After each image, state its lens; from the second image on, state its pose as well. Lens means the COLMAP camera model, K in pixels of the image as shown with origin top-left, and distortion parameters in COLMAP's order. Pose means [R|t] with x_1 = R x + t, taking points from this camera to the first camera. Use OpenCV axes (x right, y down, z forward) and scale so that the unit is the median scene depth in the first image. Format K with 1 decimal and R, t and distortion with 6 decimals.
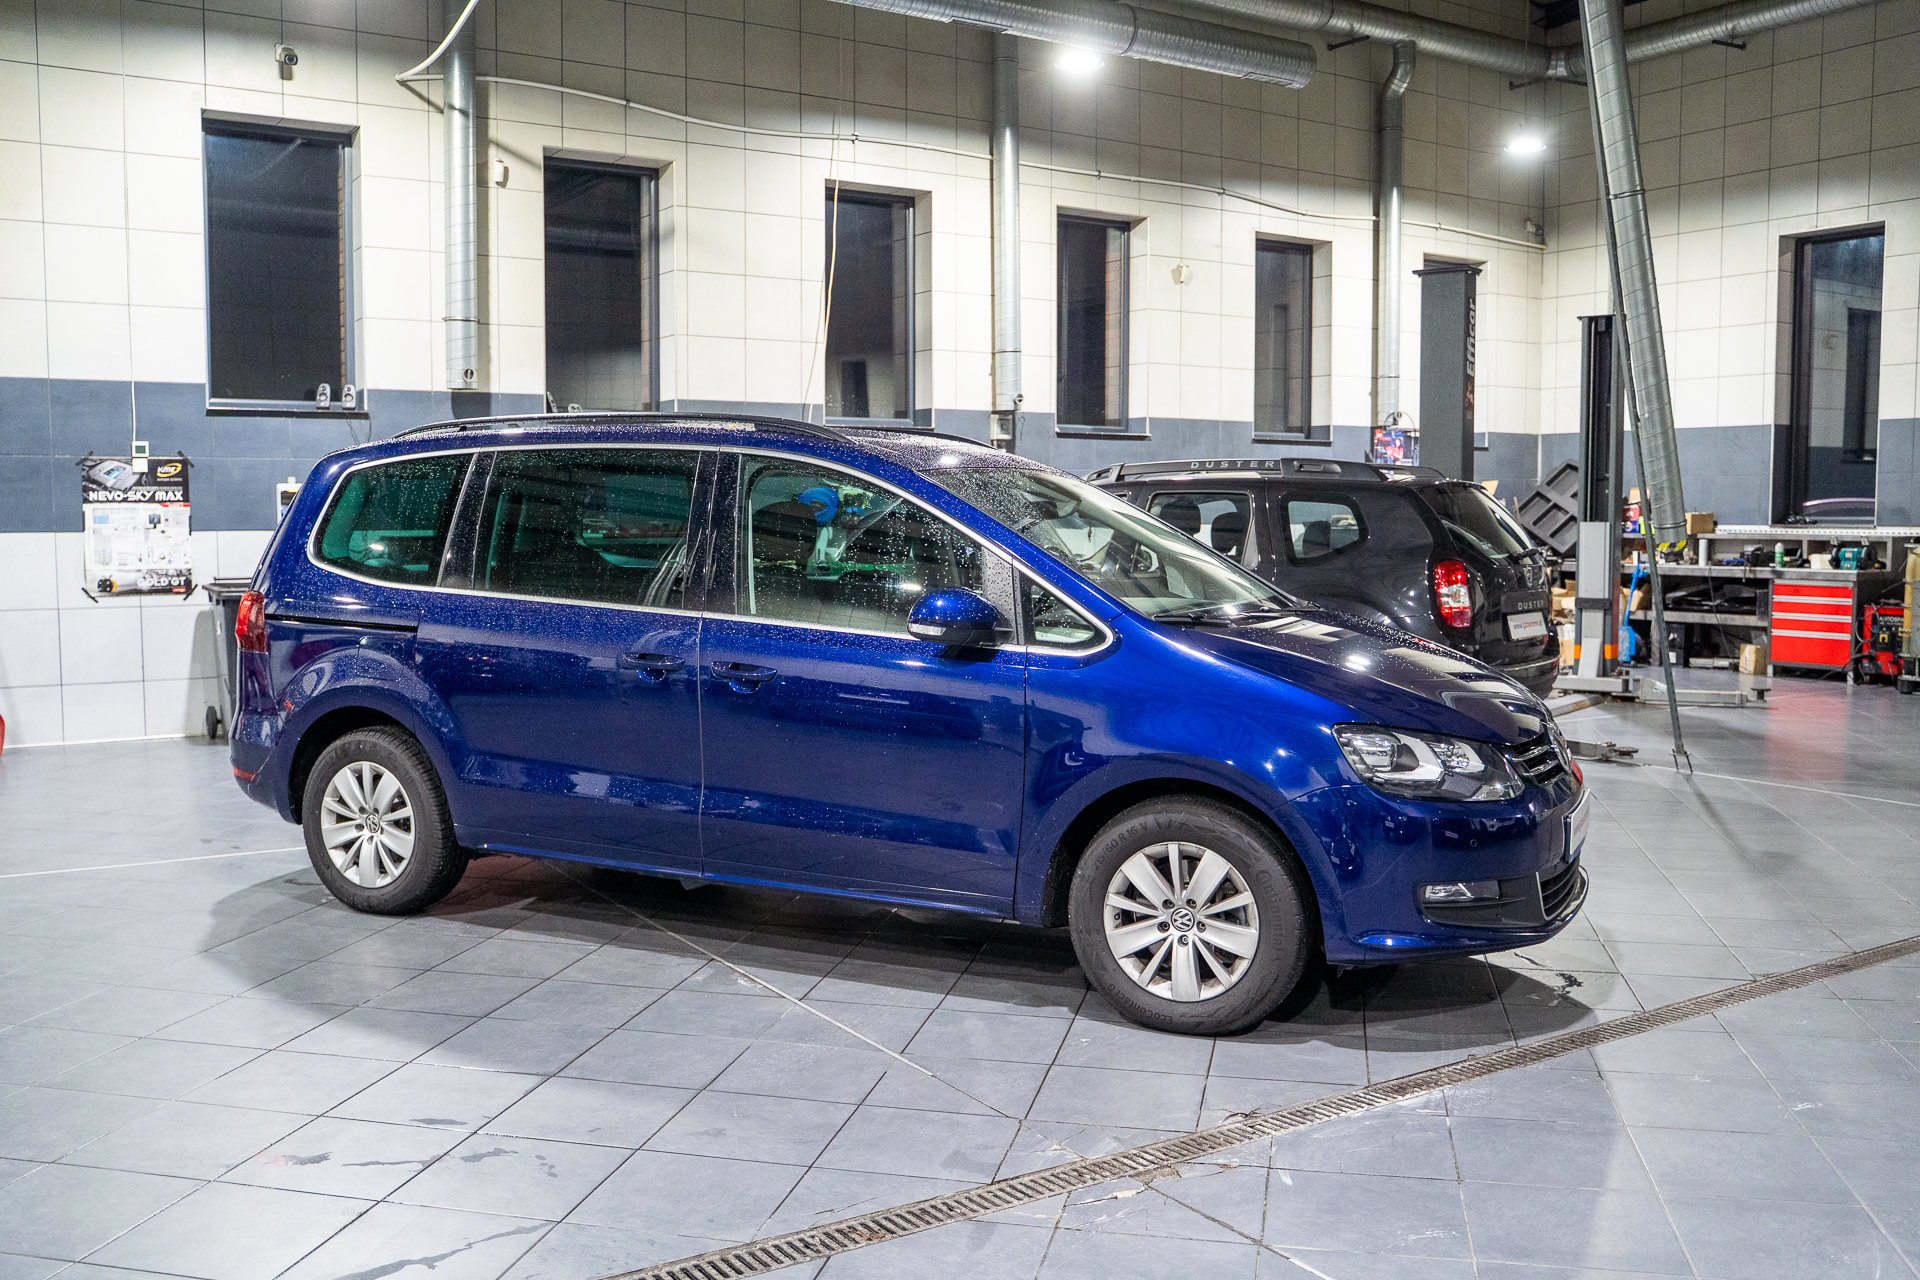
lens RADIAL K [[1760.4, 0, 960.0], [0, 1760.4, 640.0], [0, 0, 1]] dist [-0.004326, 0.004942]
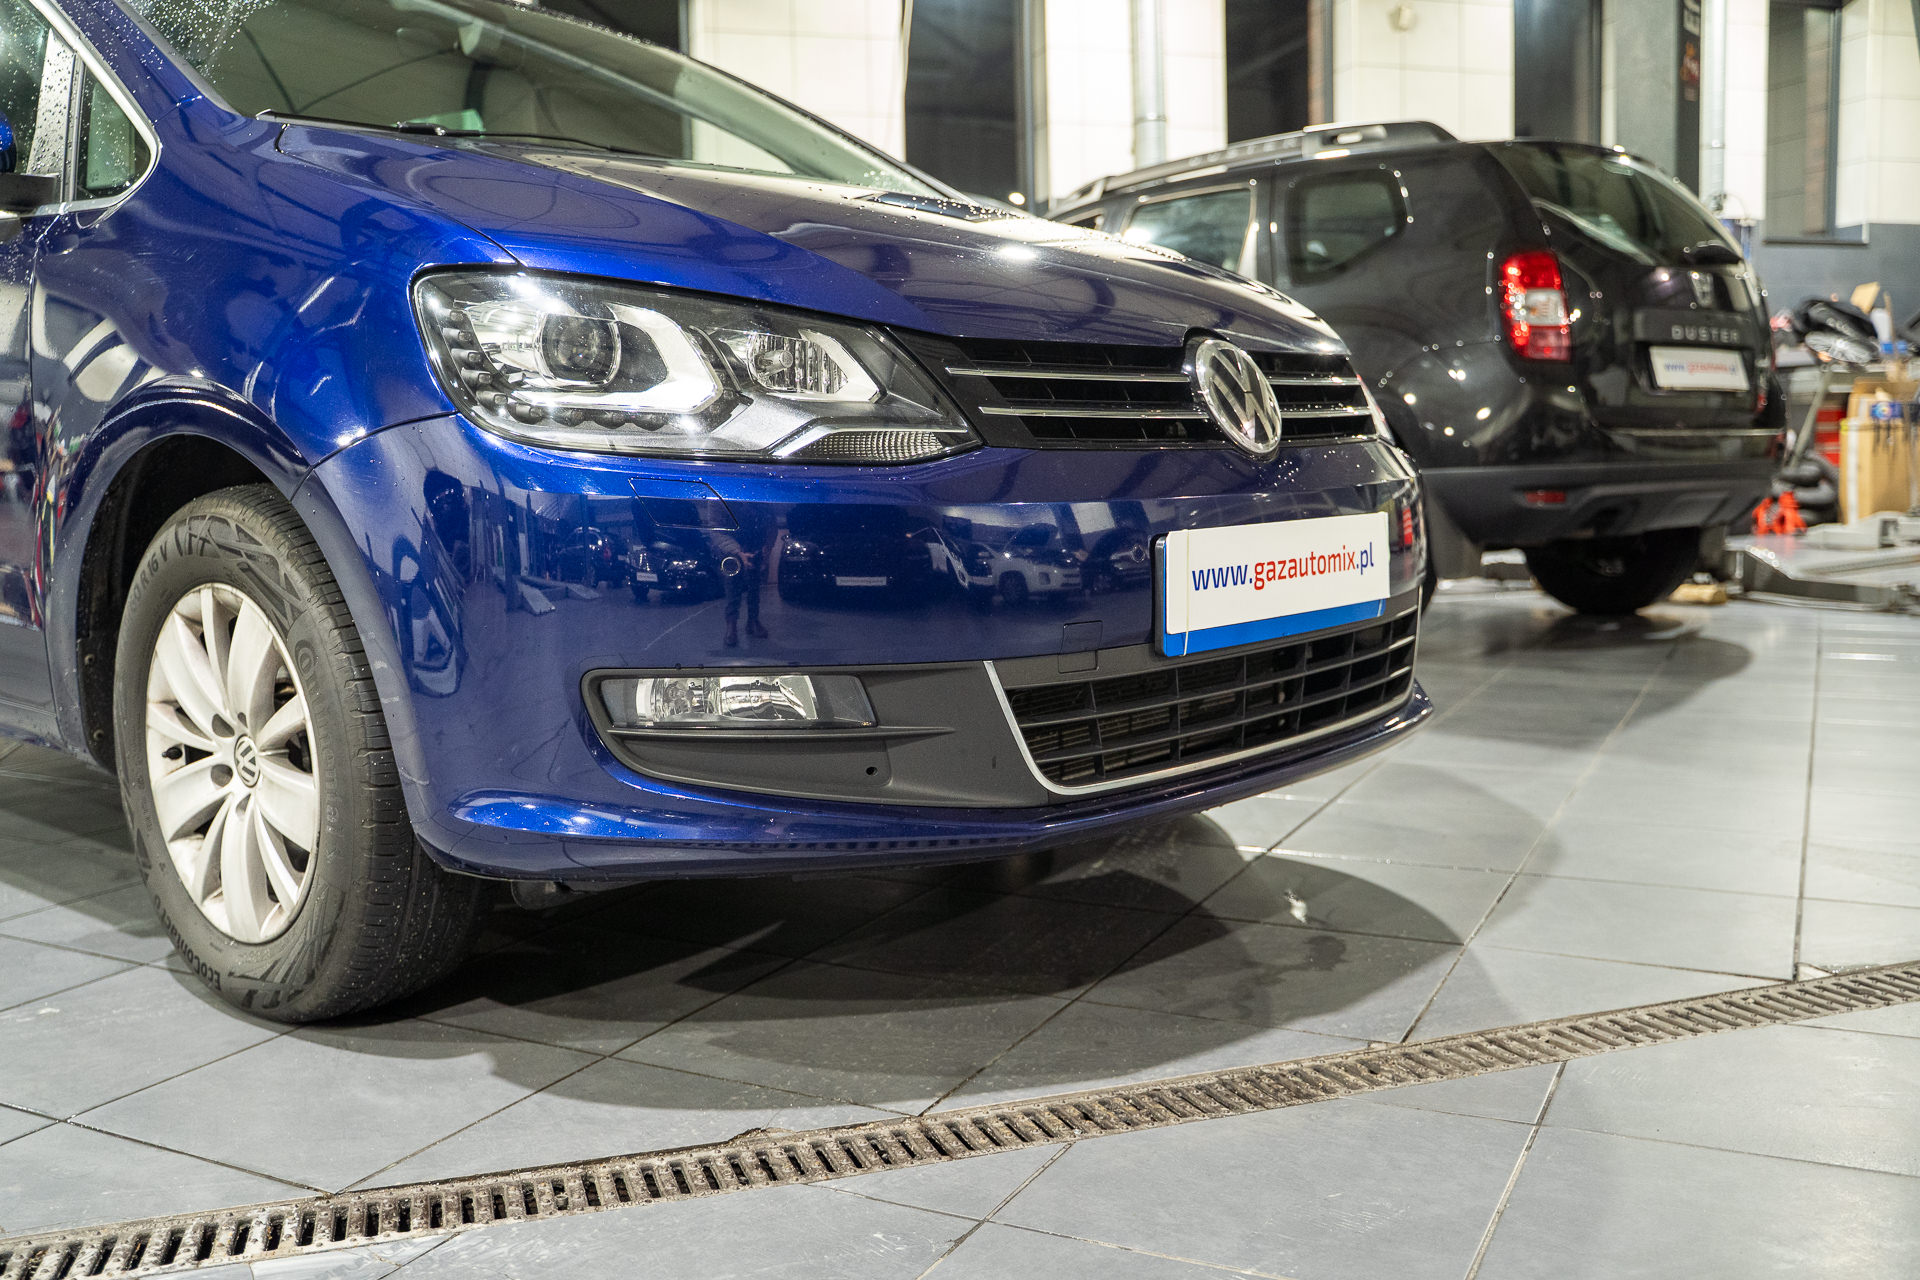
lens RADIAL K [[1677.3, 0, 960.0], [0, 1677.3, 640.0], [0, 0, 1]] dist [-0.030180, 0.002298]
pose [[0.958540, 0.011359, -0.284733, 0.413762], [-0.001649, 0.999410, 0.034317, 0.111986], [0.284954, -0.032424, 0.957993, 0.638005]]
